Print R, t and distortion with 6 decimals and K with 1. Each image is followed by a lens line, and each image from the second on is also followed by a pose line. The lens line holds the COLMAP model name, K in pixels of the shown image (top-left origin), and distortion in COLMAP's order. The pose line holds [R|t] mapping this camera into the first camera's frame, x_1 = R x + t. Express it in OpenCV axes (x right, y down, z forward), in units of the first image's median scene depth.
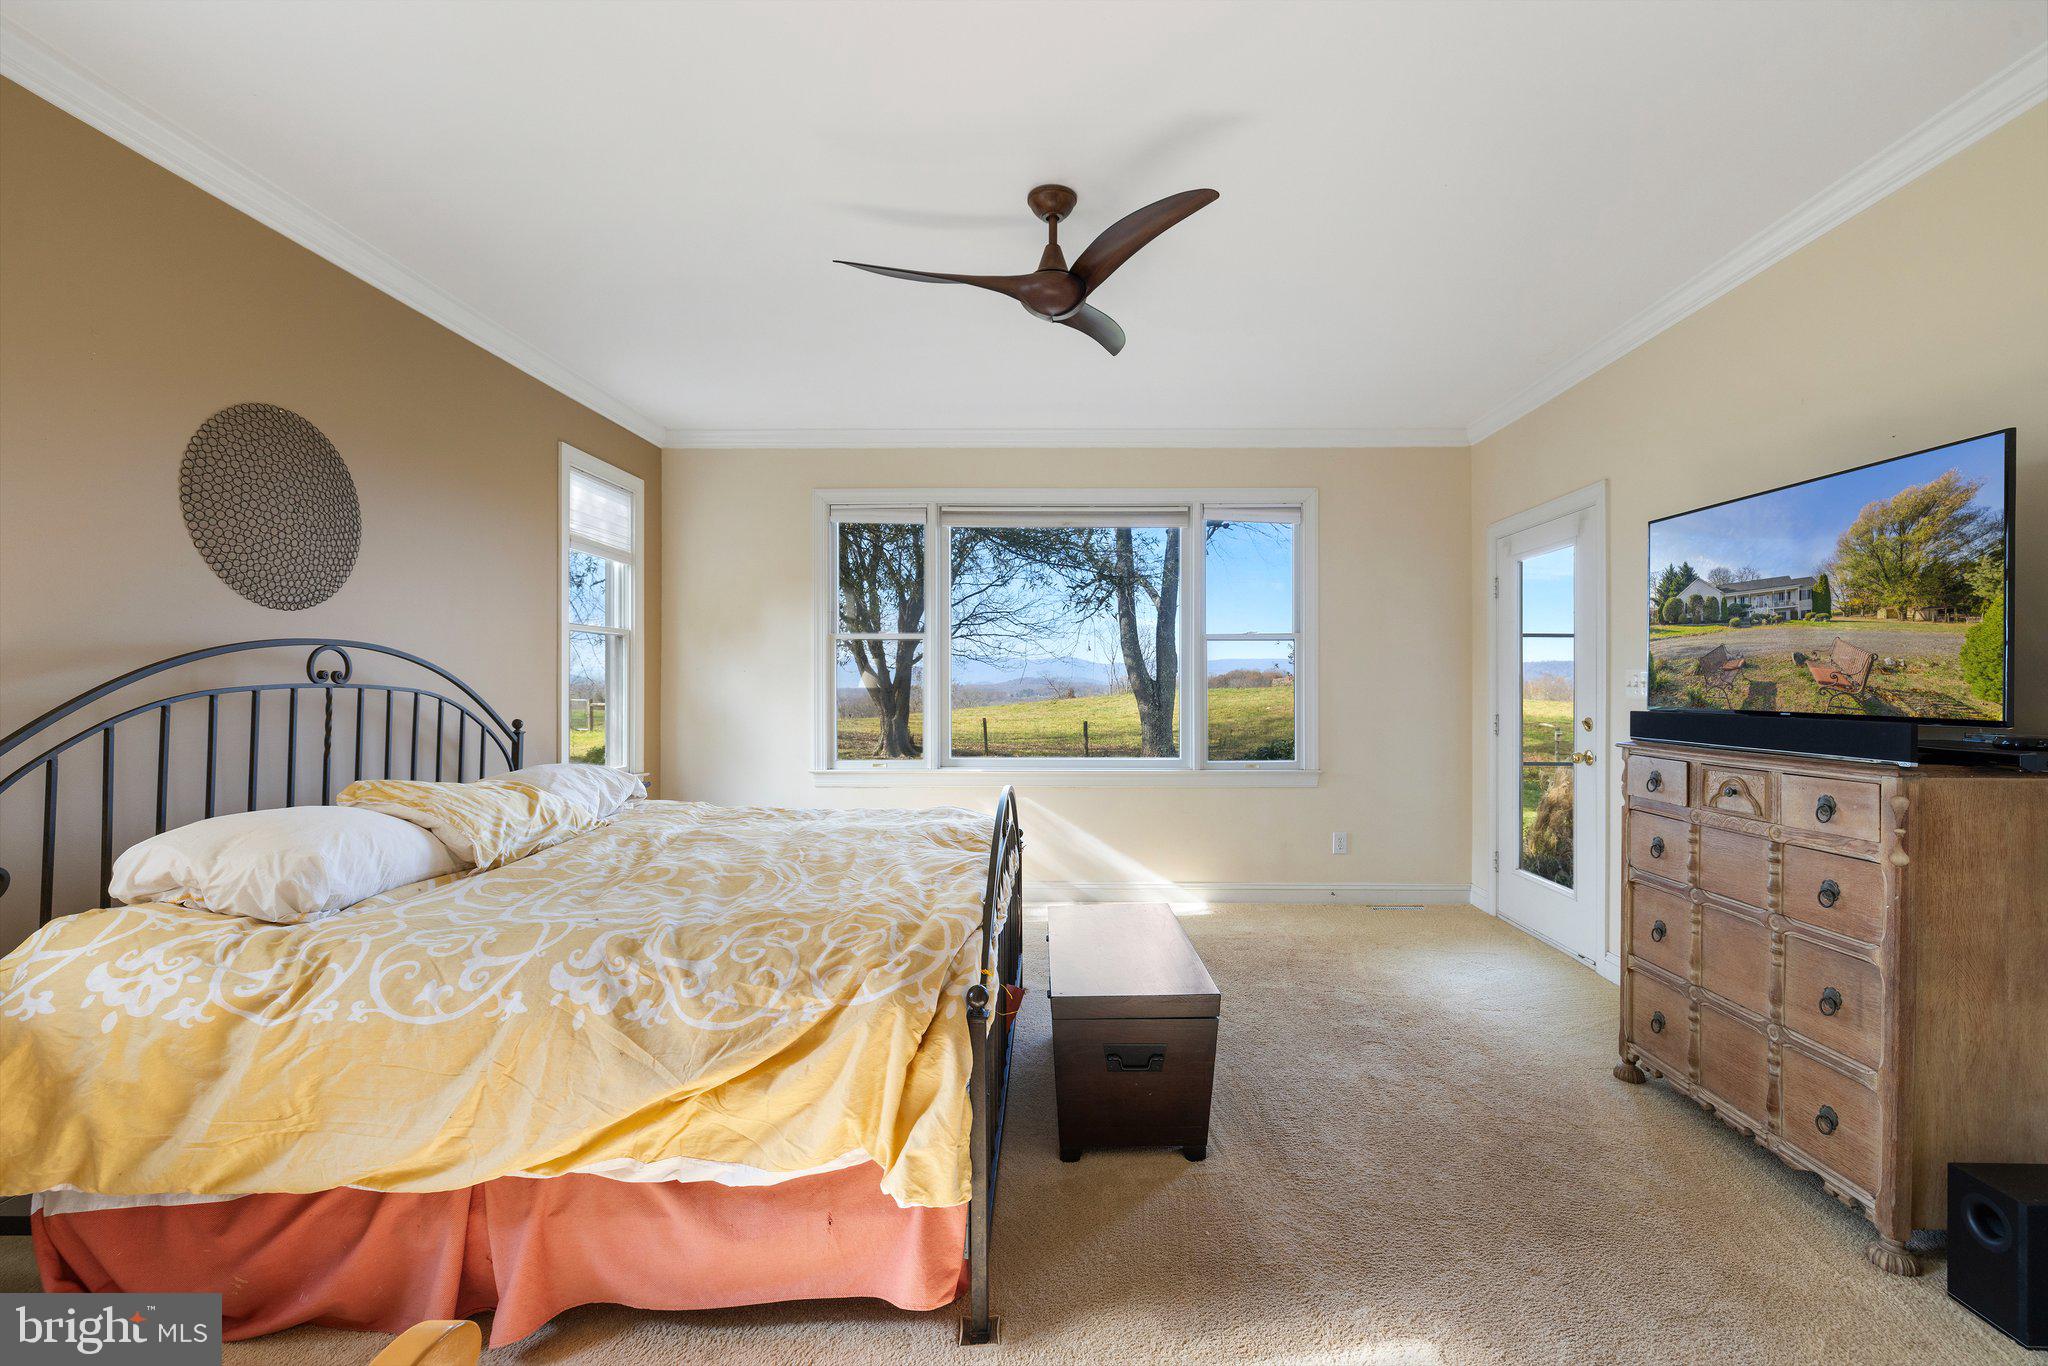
lens RADIAL K [[877.3, 0, 1092.4], [0, 877.3, 681.1], [0, 0, 1]] dist [-0.002698, -0.000507]
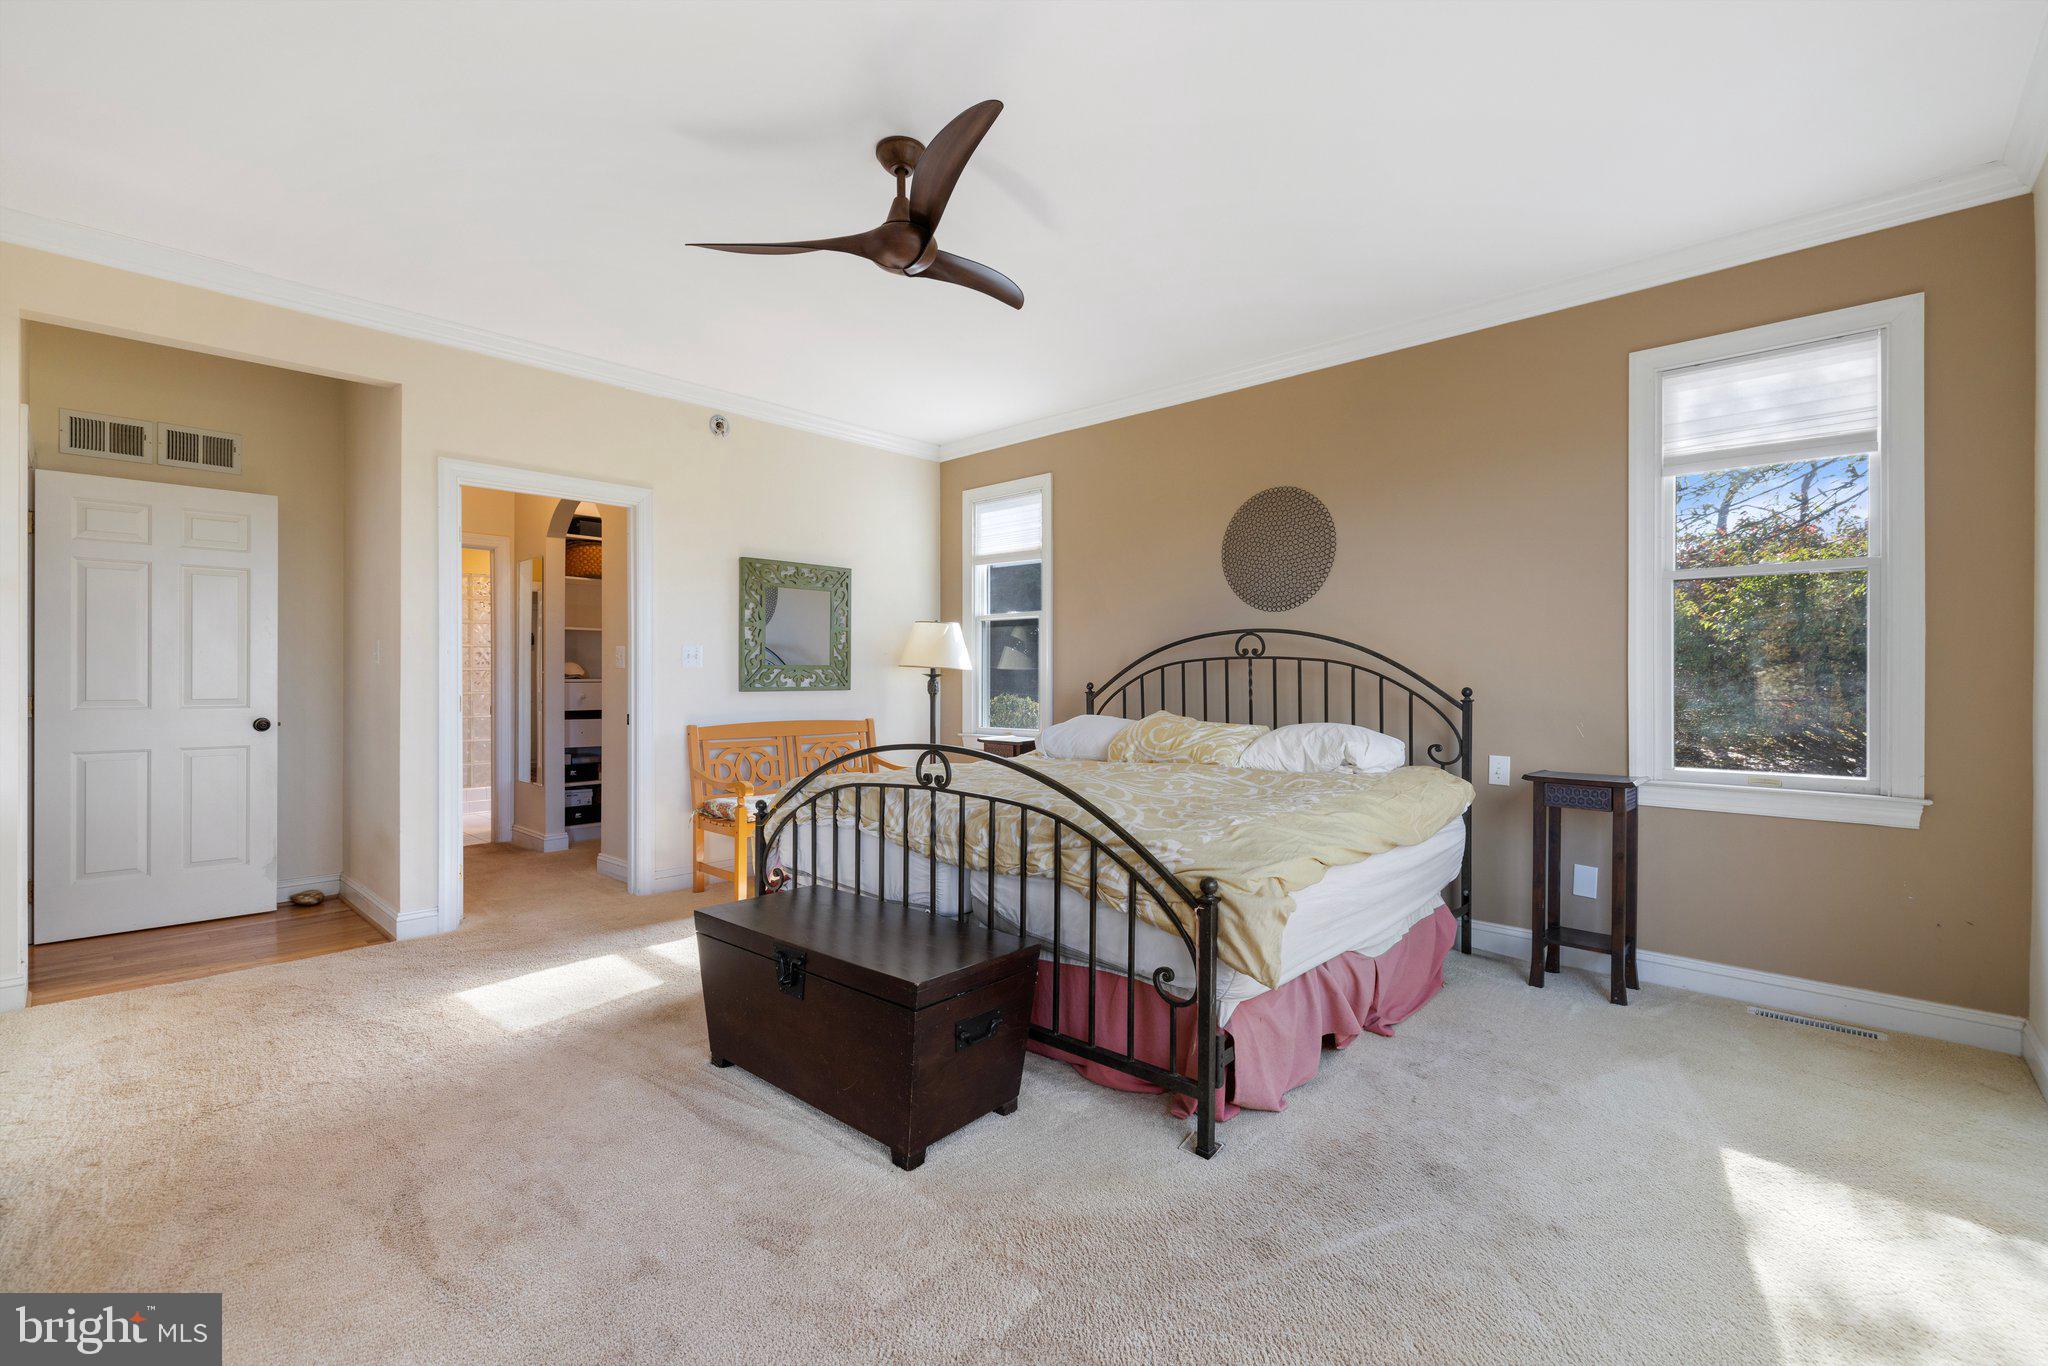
lens RADIAL K [[915.0, 0, 1023.3], [0, 915.0, 680.1], [0, 0, 1]] dist [0.000468, -0.000080]
pose [[-0.694469, -0.001796, -0.719520, 0.514570], [0.001851, 0.999989, -0.004283, 0.042881], [0.719520, -0.004307, -0.694459, 1.522146]]
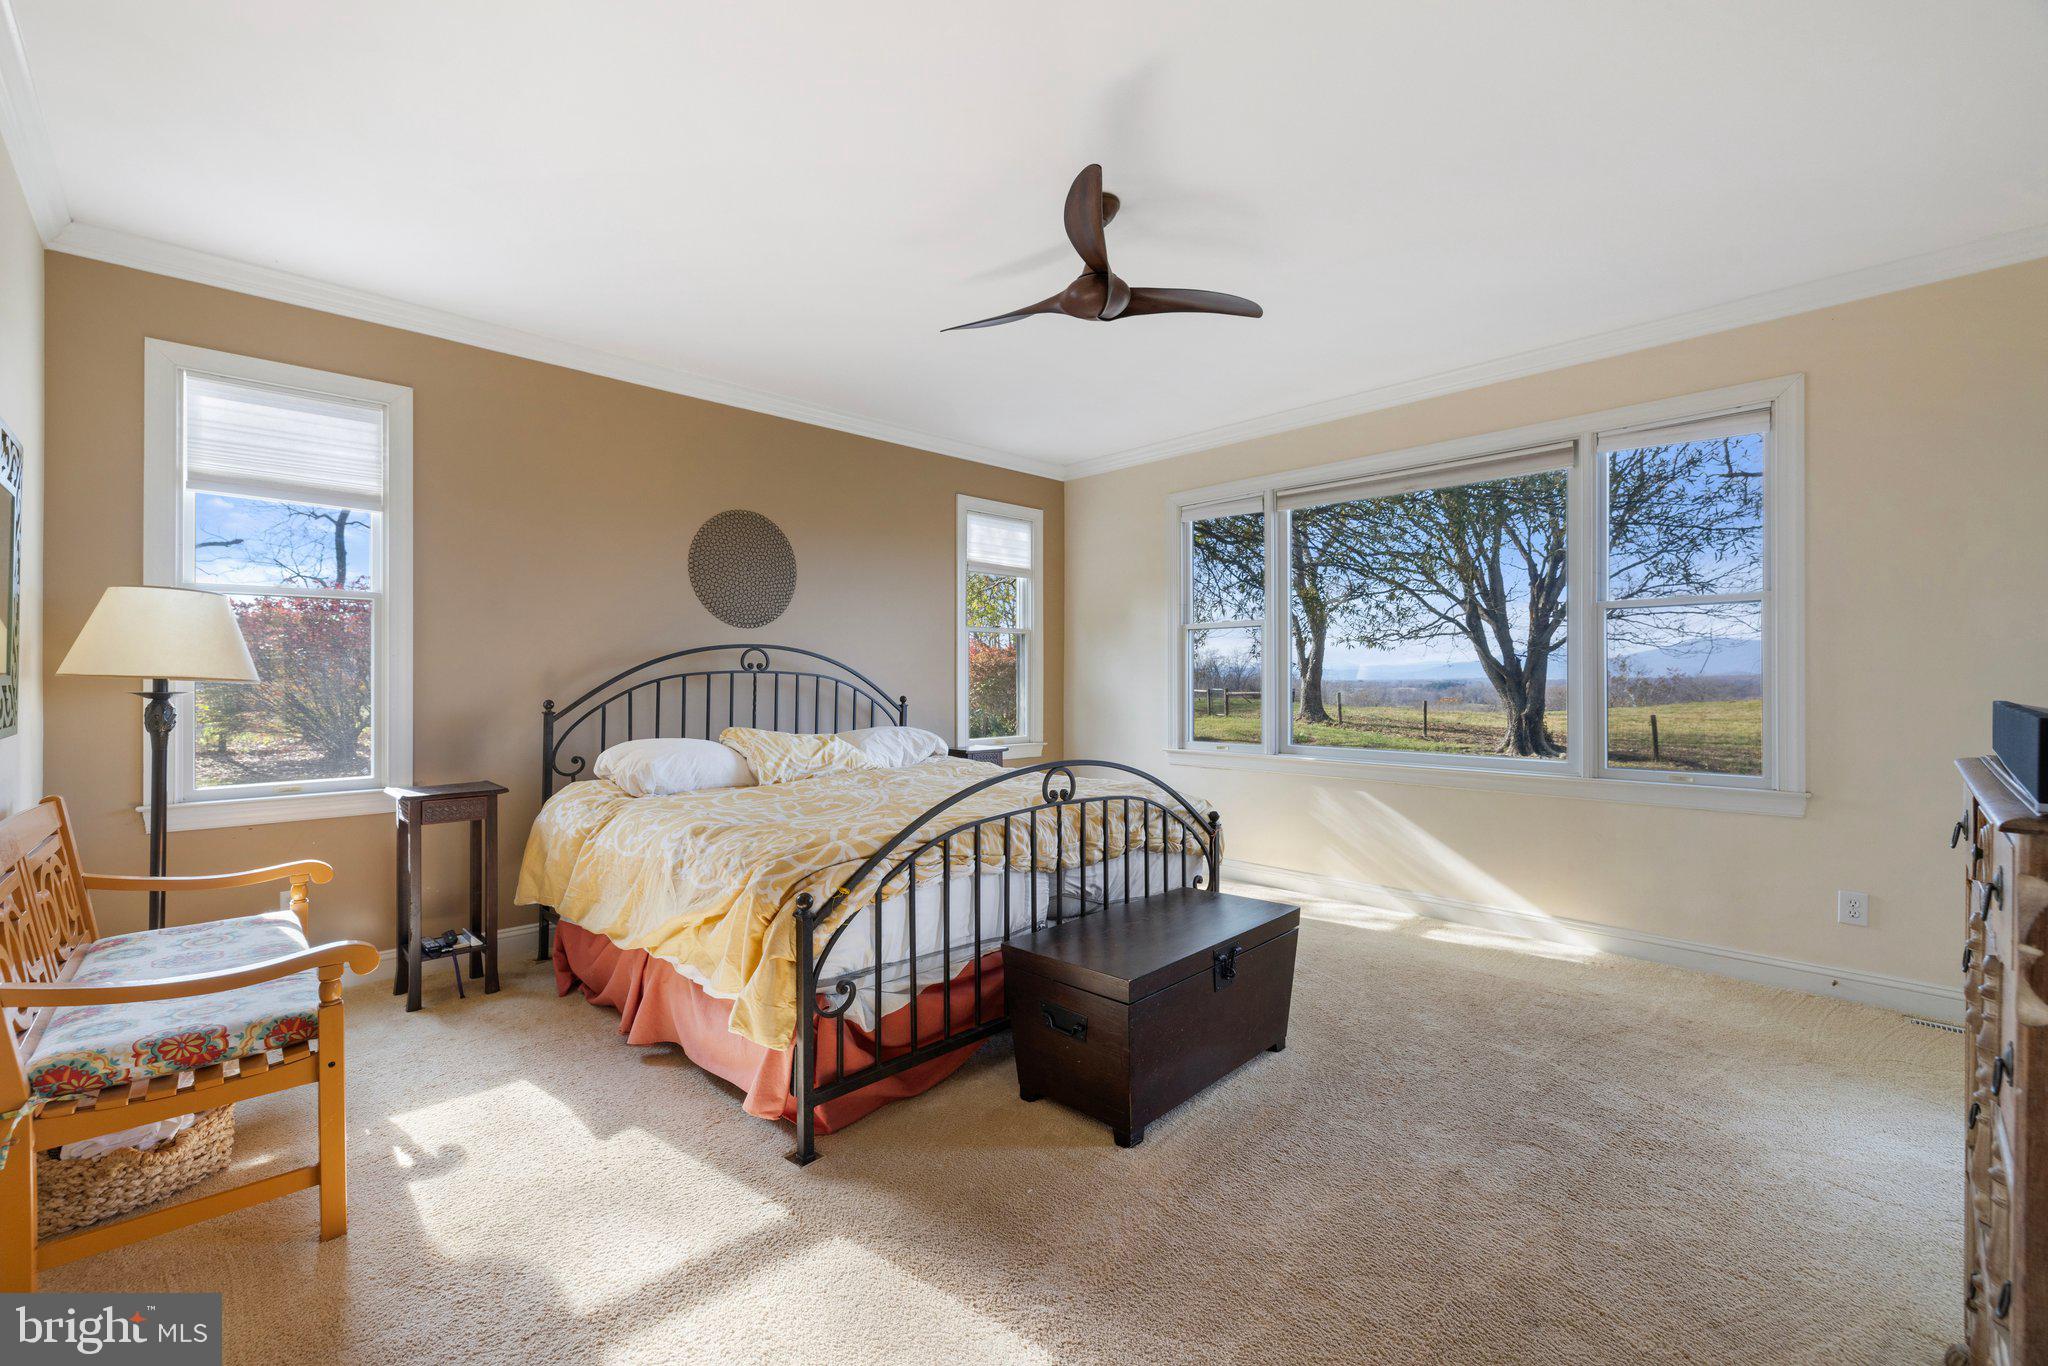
lens RADIAL K [[857.3, 0, 1009.4], [0, 857.3, 676.2], [0, 0, 1]] dist [0.001317, -0.000170]
pose [[0.686891, -0.003543, -0.726752, 0.538859], [0.006514, 0.999978, 0.001282, 0.011843], [0.726731, -0.005614, 0.686899, 0.181262]]
